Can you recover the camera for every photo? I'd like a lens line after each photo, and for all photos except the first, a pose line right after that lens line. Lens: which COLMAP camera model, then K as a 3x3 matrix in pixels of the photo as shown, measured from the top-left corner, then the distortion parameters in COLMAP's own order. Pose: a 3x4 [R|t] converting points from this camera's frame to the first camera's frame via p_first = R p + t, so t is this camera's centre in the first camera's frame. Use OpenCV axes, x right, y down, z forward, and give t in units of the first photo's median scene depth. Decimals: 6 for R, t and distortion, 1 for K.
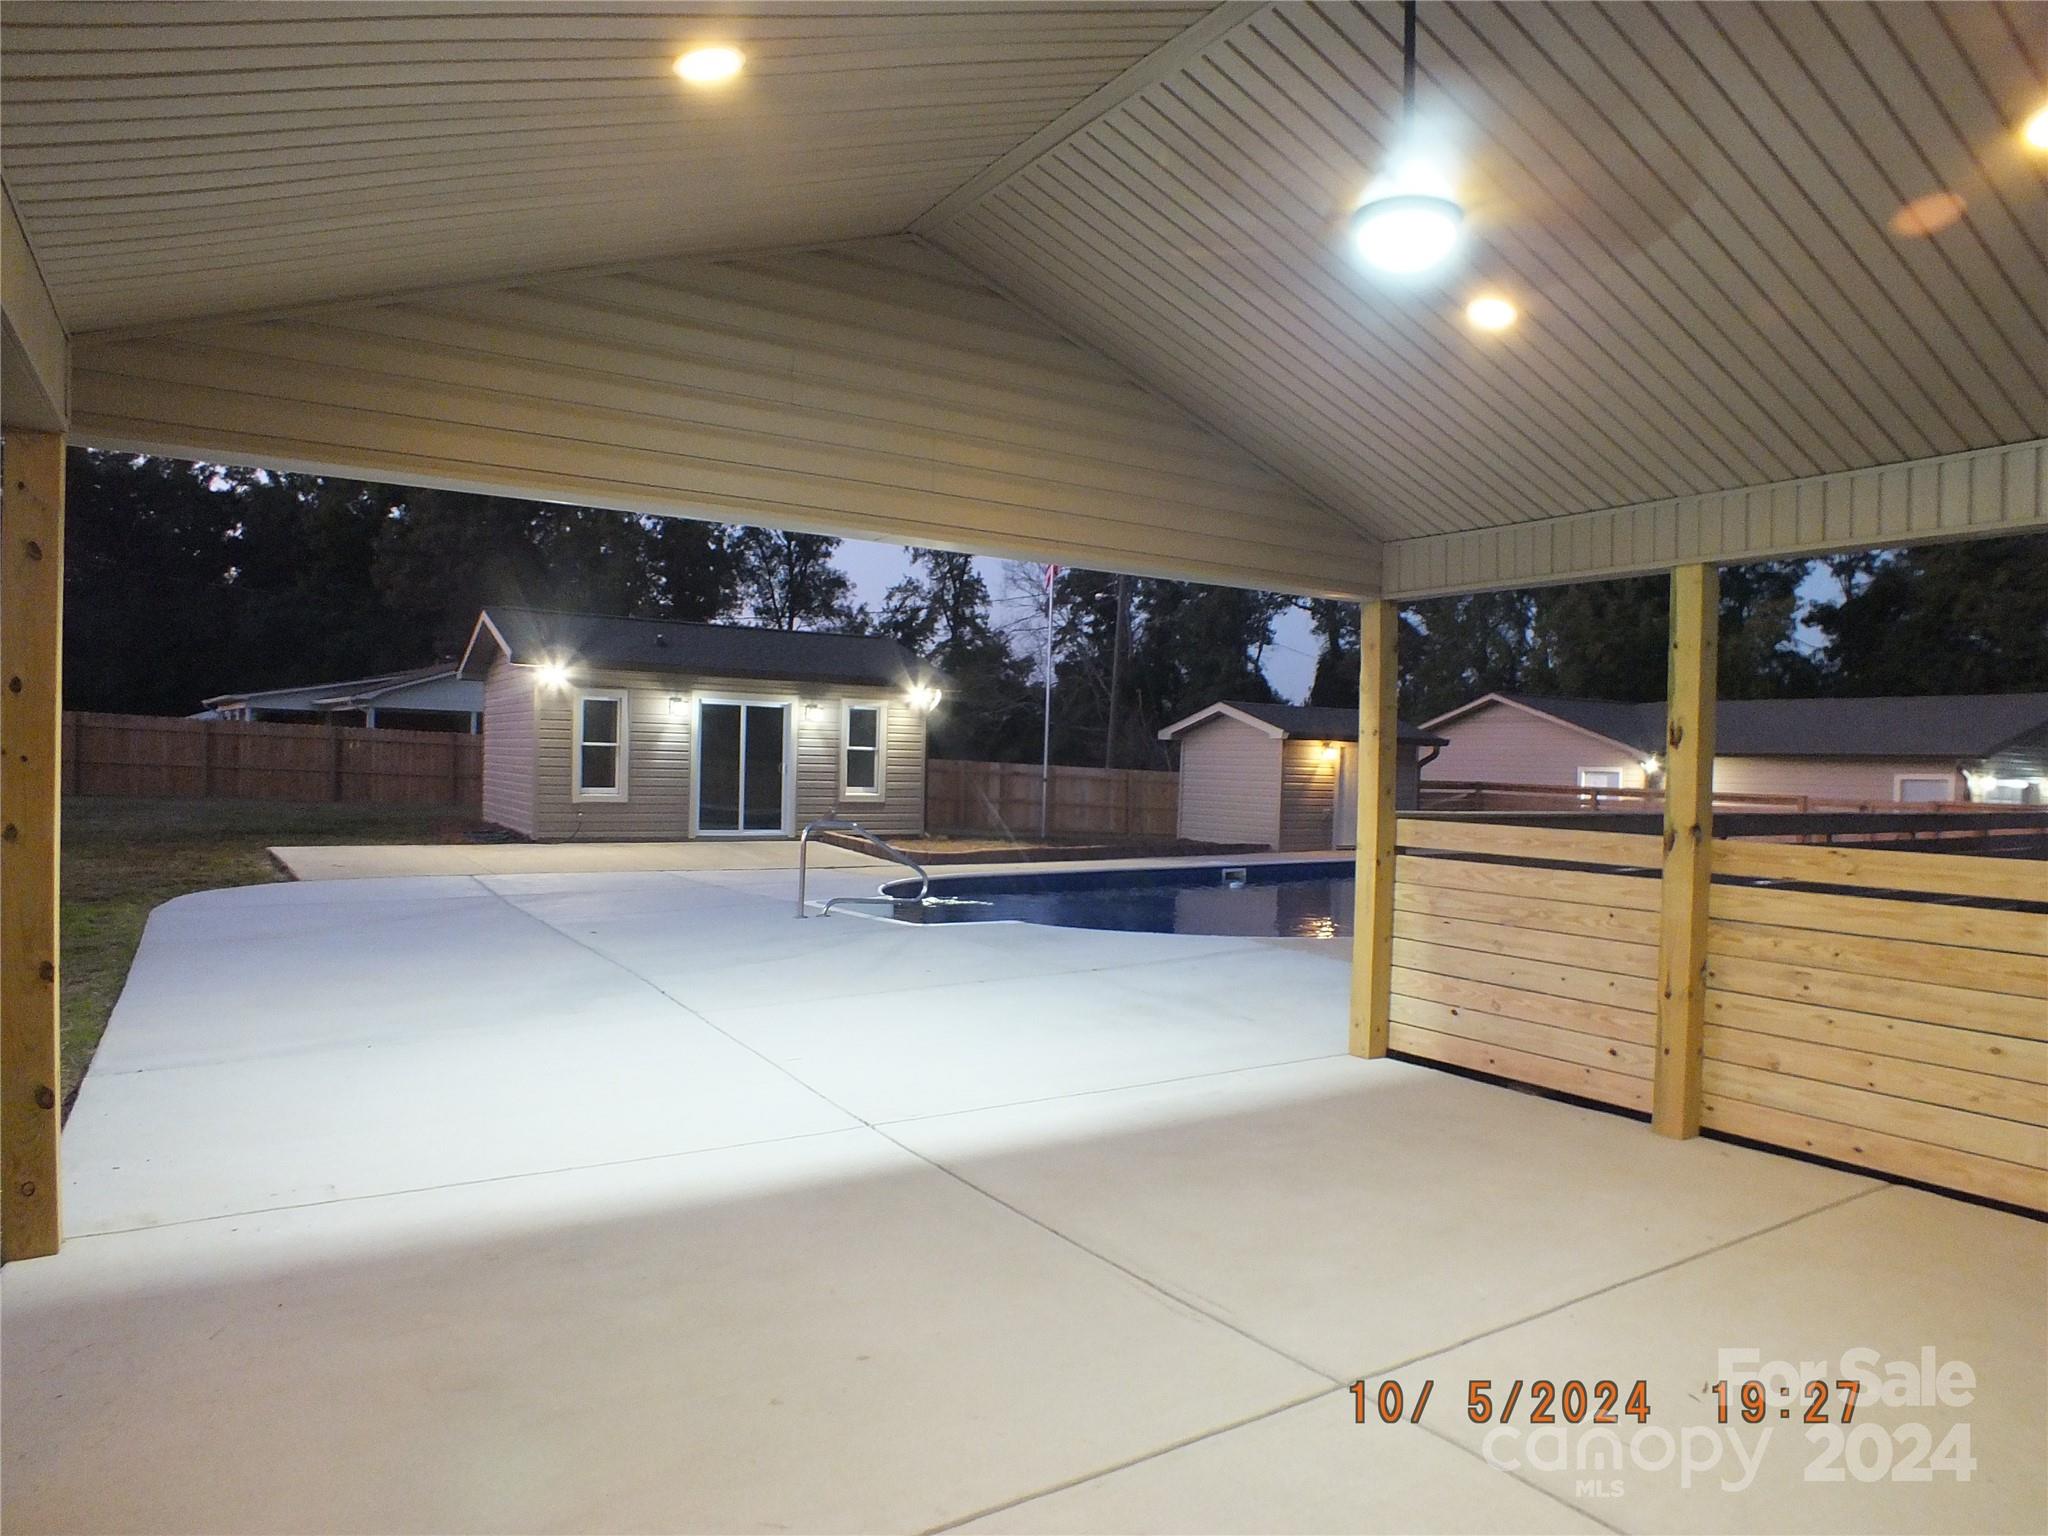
lens RADIAL K [[1317.0, 0, 1015.5], [0, 1317.0, 788.1], [0, 0, 1]] dist [-0.080531, 0.031342]
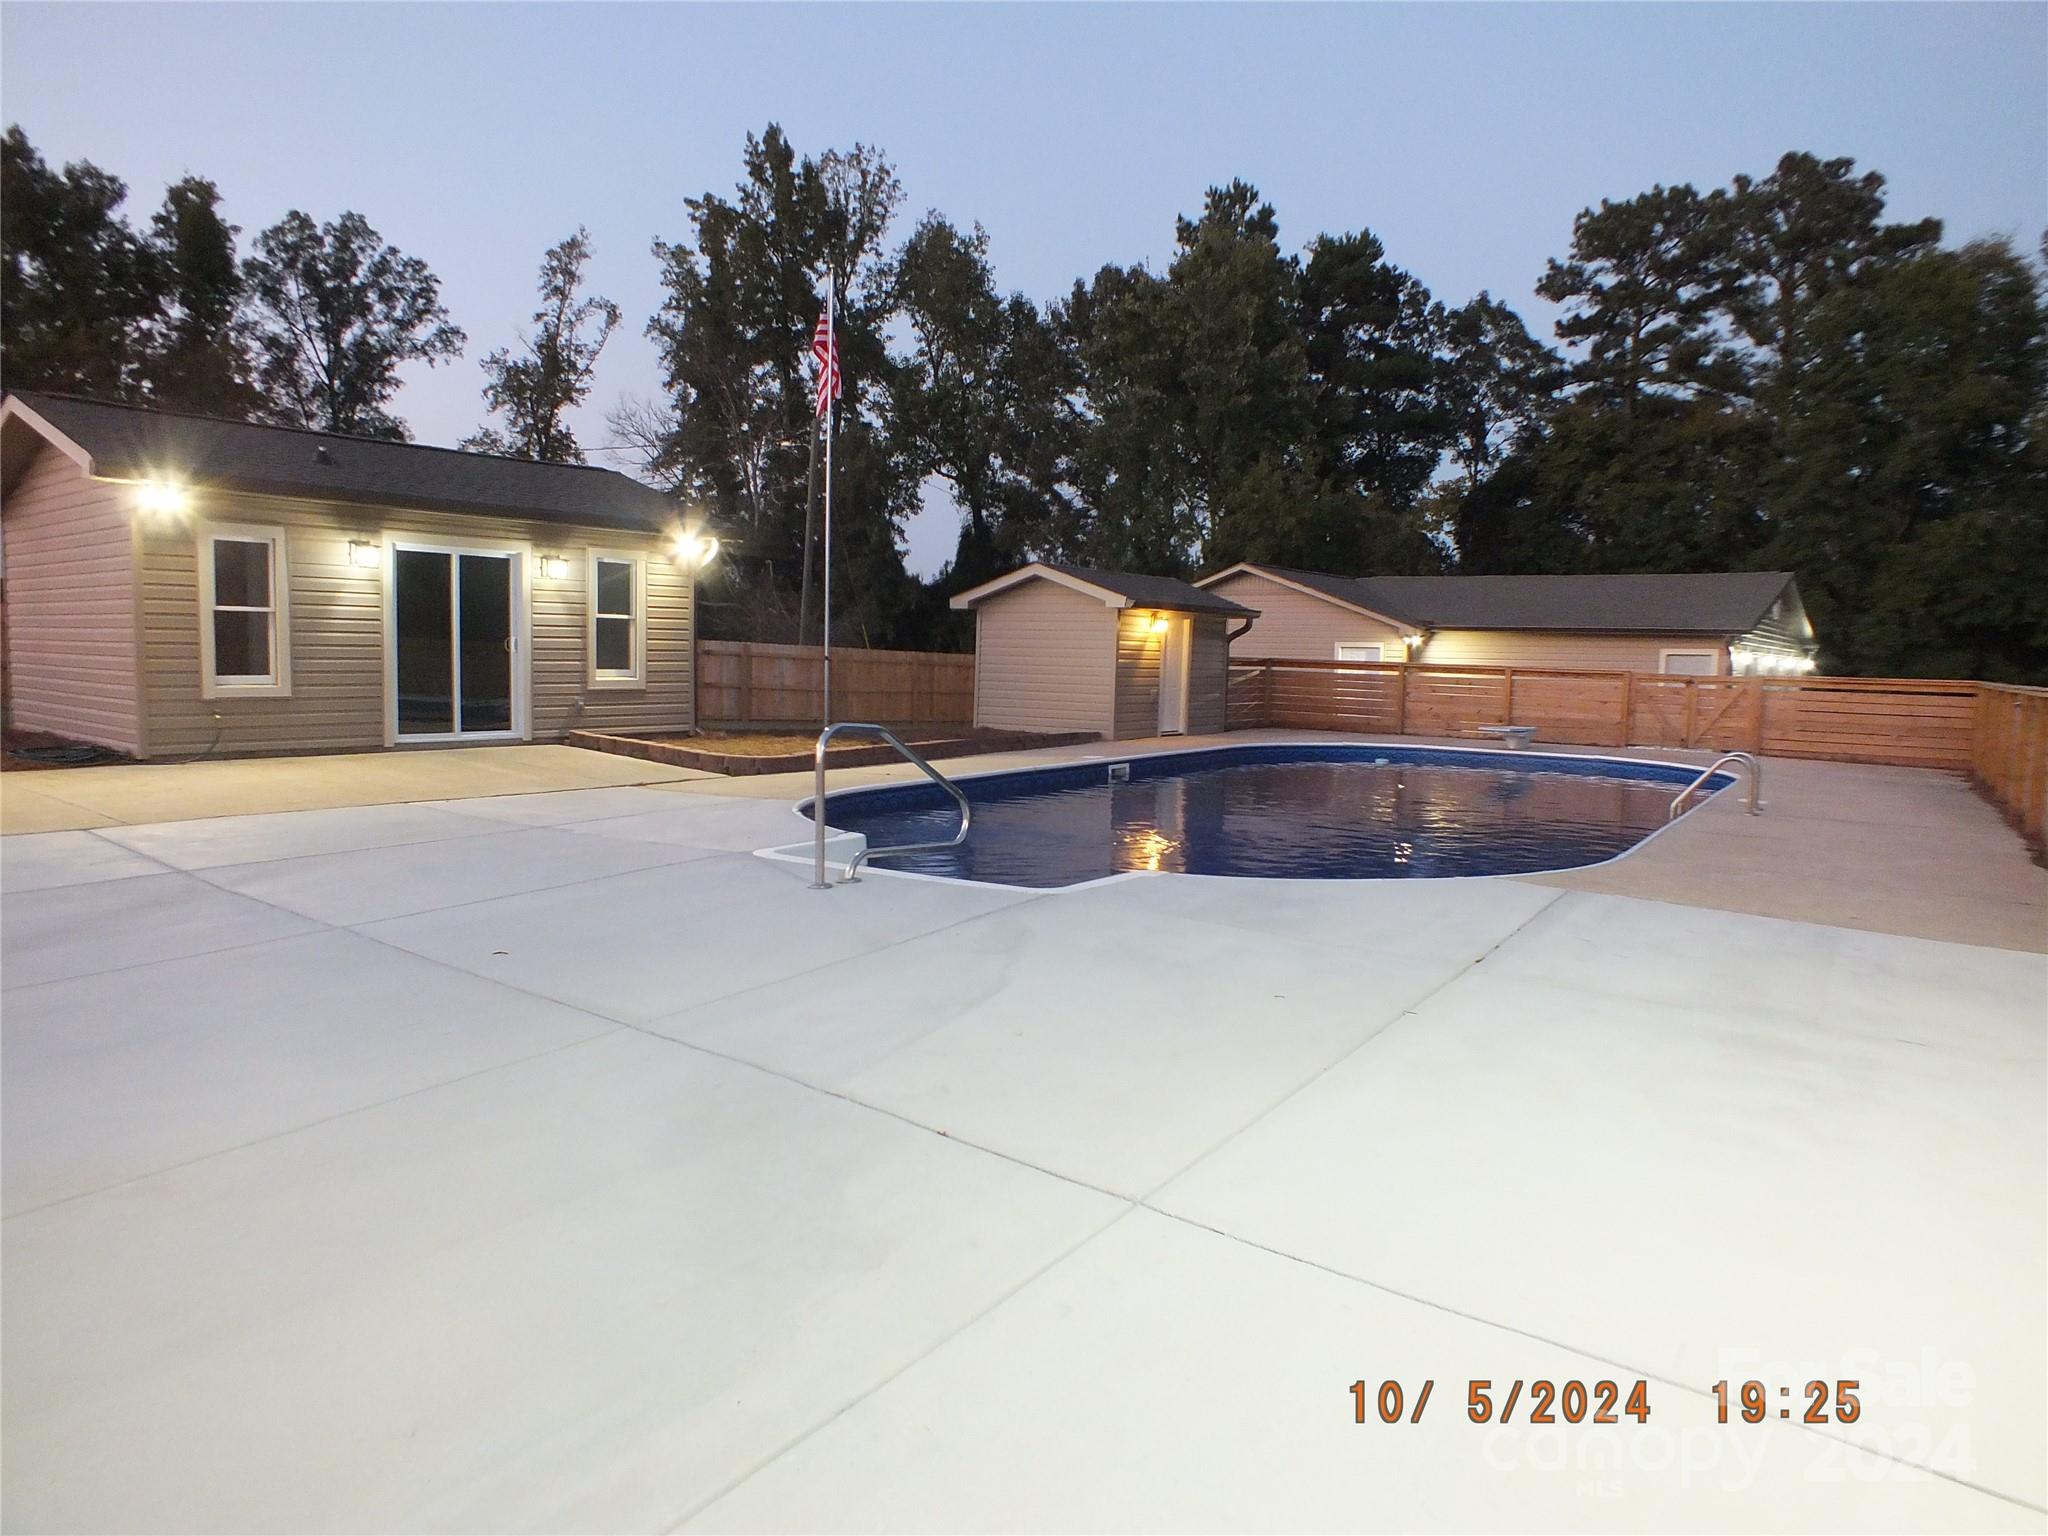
lens RADIAL K [[1317.0, 0, 1038.0], [0, 1317.0, 767.0], [0, 0, 1]] dist [-0.080531, 0.031342]
pose [[0.938293, -0.034169, 0.344150, -0.132249], [0.008402, 0.997066, 0.076089, 0.000035], [-0.345740, -0.068502, 0.935827, 0.202954]]
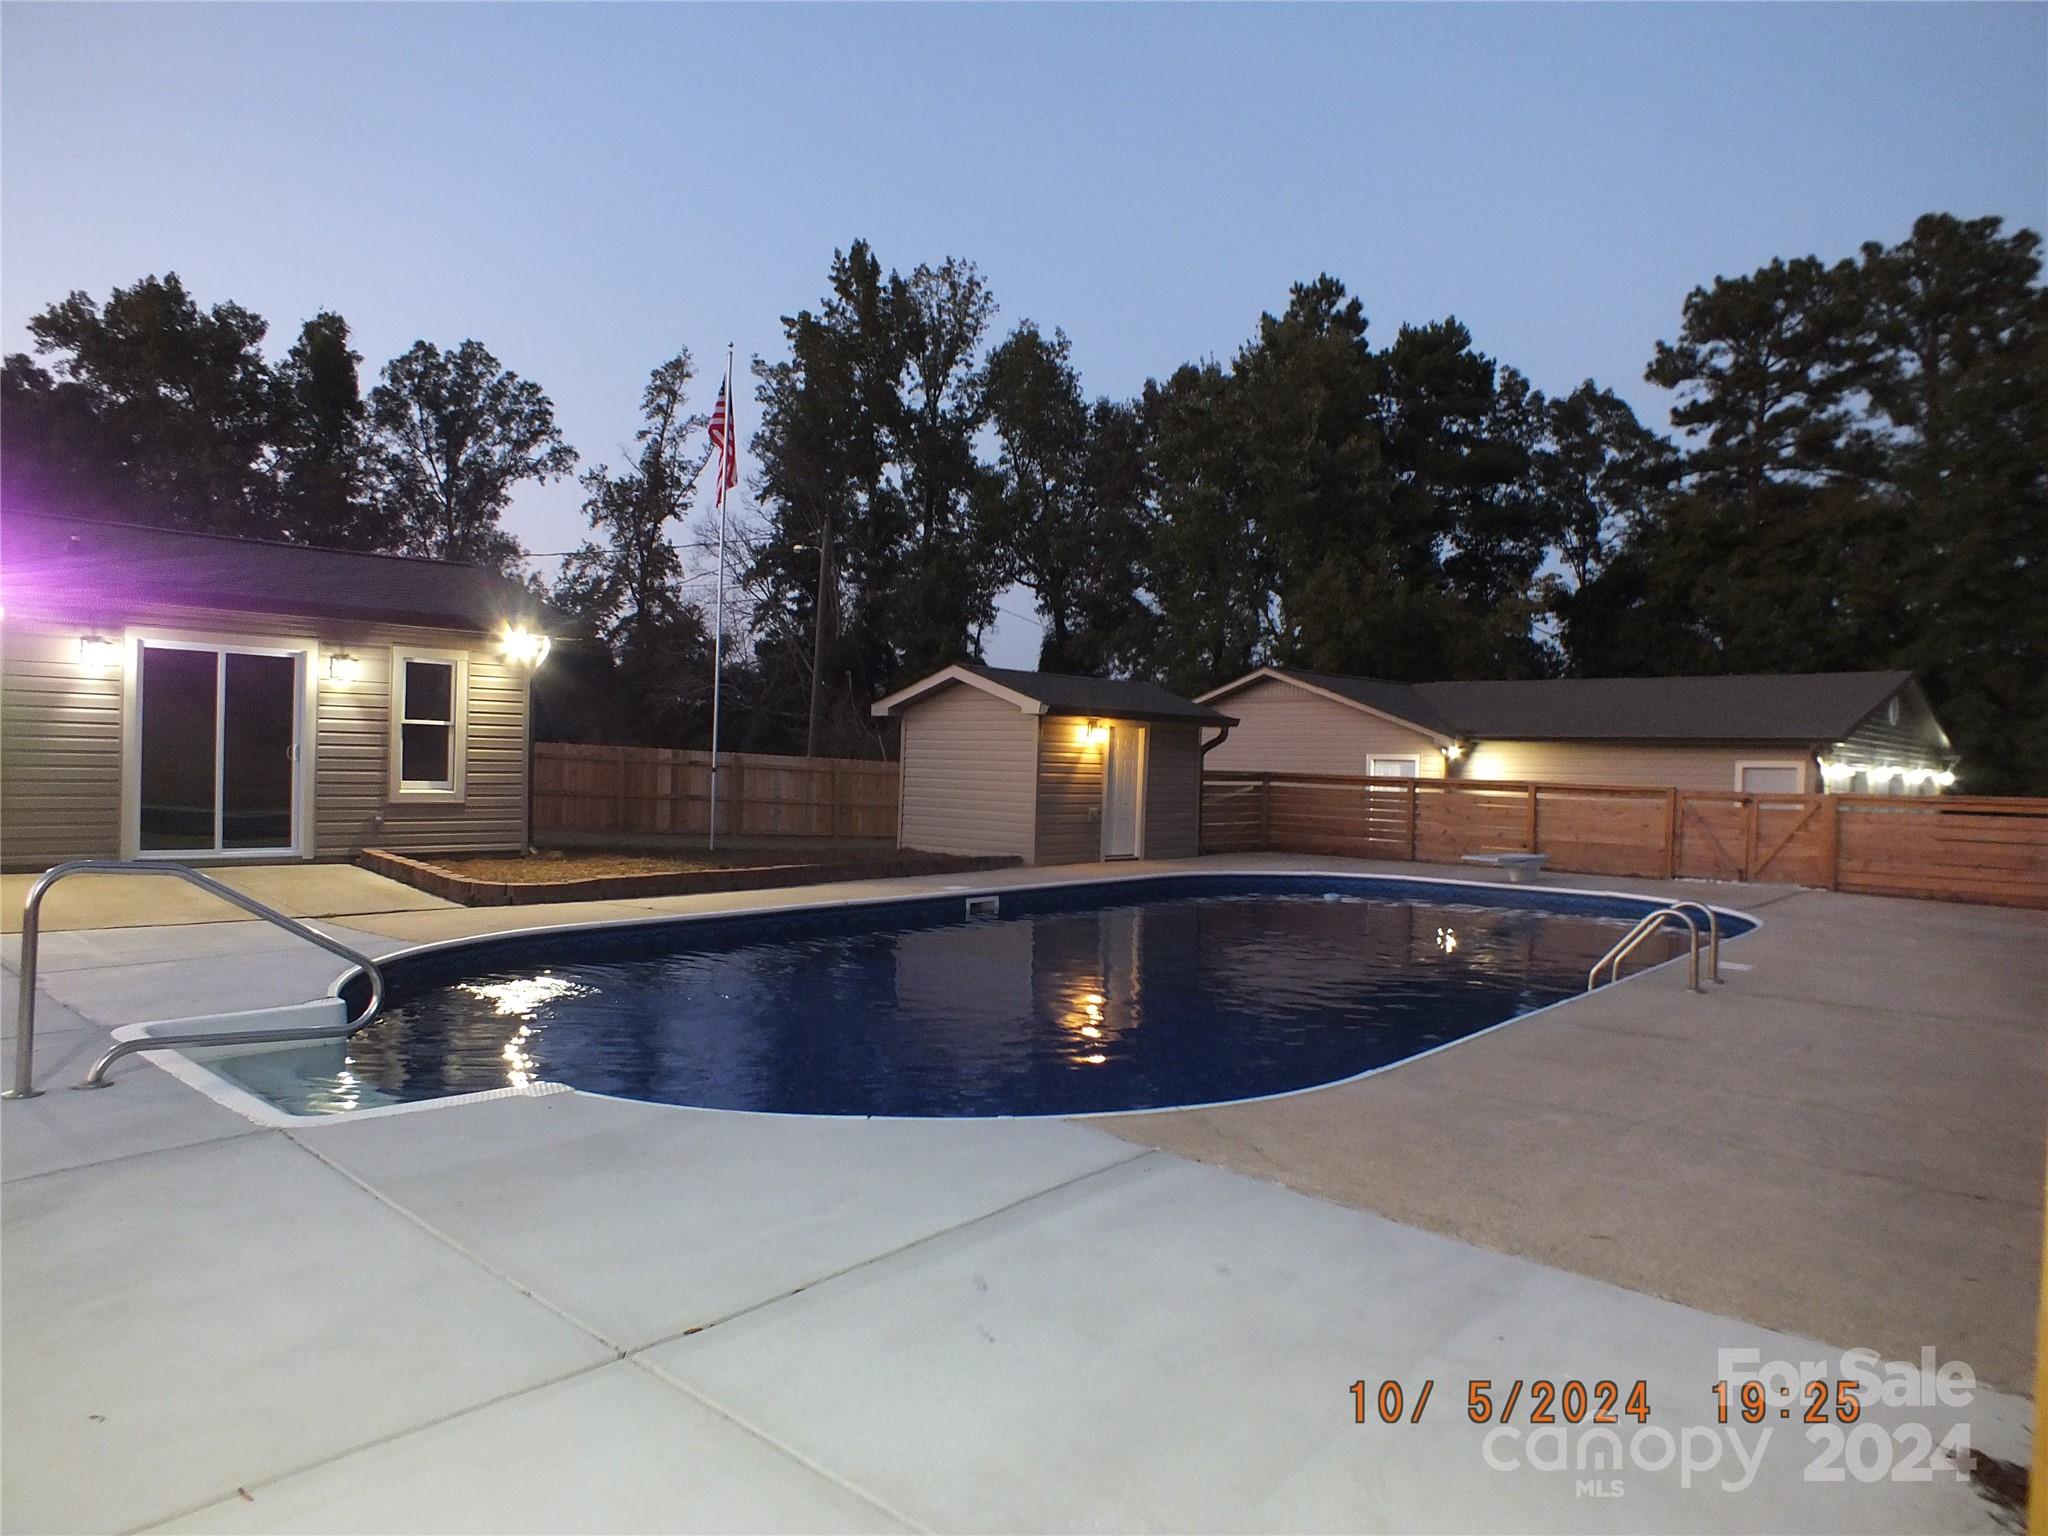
lens RADIAL K [[1317.0, 0, 1025.0], [0, 1317.0, 770.6], [0, 0, 1]] dist [-0.080531, 0.031342]
pose [[0.974624, -0.001787, 0.223843, 0.027777], [0.003441, 0.999970, -0.007002, -0.000249], [-0.223824, 0.007594, 0.974600, 0.261178]]
